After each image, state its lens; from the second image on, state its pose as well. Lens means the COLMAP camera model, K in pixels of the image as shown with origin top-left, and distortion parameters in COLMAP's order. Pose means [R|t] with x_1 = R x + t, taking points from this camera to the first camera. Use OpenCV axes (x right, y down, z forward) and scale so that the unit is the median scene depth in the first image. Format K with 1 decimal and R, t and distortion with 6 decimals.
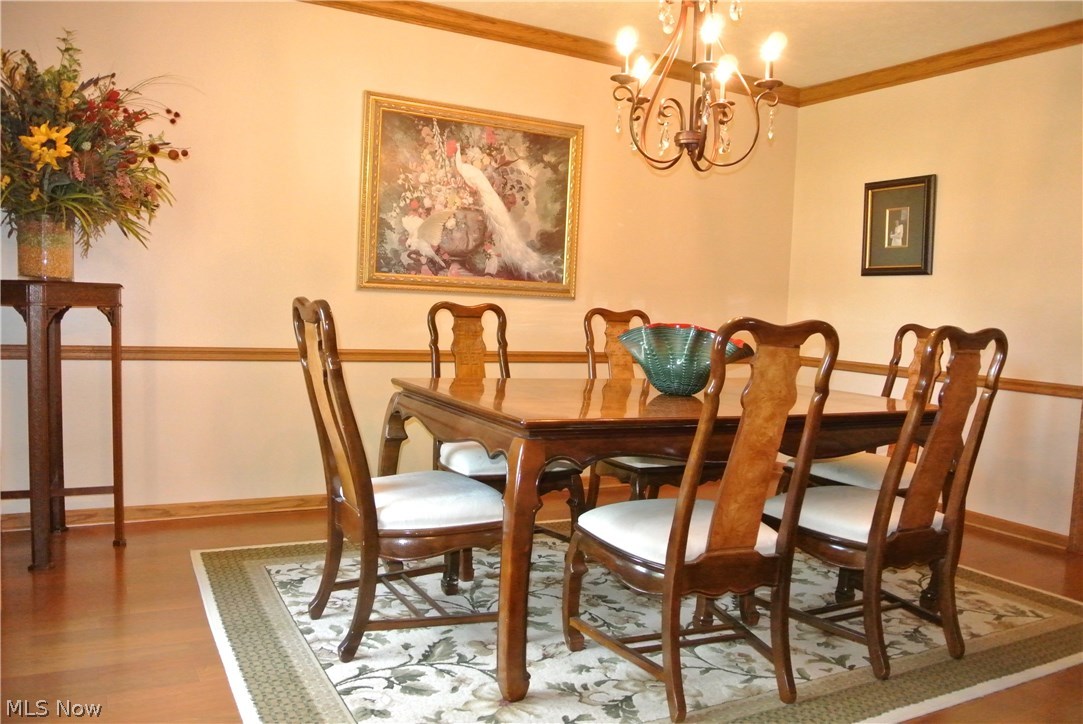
lens RADIAL K [[848.0, 0, 538.4], [0, 848.0, 359.0], [0, 0, 1]] dist [-0.075678, 0.018547]
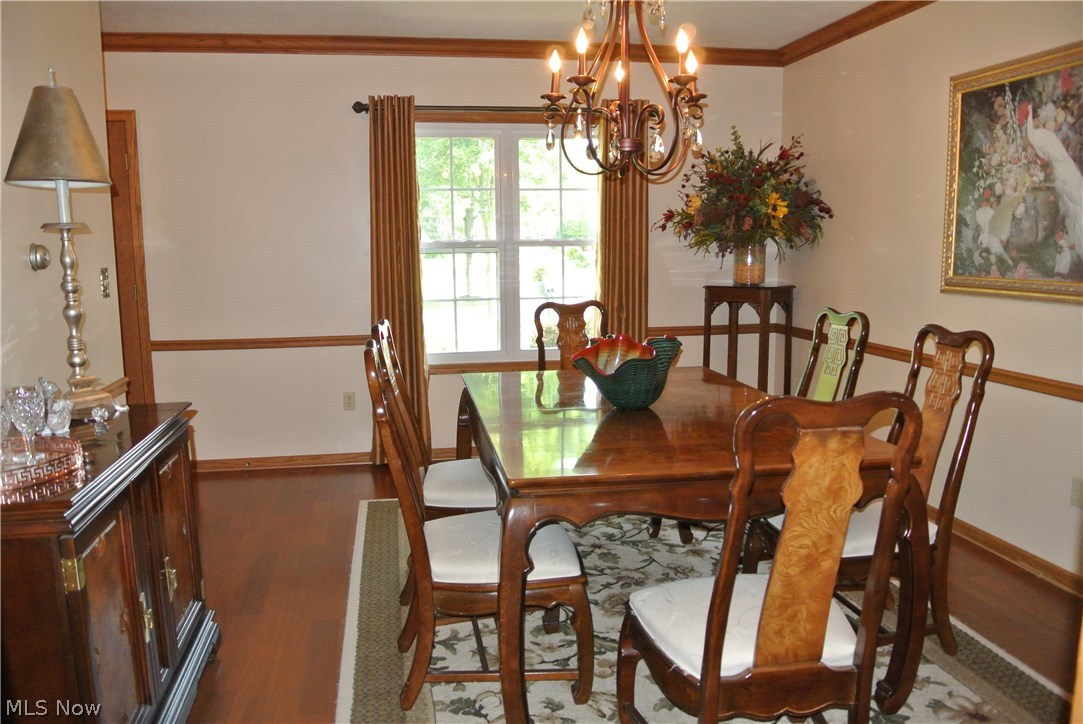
lens RADIAL K [[848.0, 0, 537.9], [0, 848.0, 368.2], [0, 0, 1]] dist [-0.075678, 0.018547]
pose [[-0.314602, 0.093544, -0.944603, 0.781558], [-0.072838, 0.989819, 0.122280, -0.077666], [0.946425, 0.107272, -0.304585, 0.834559]]
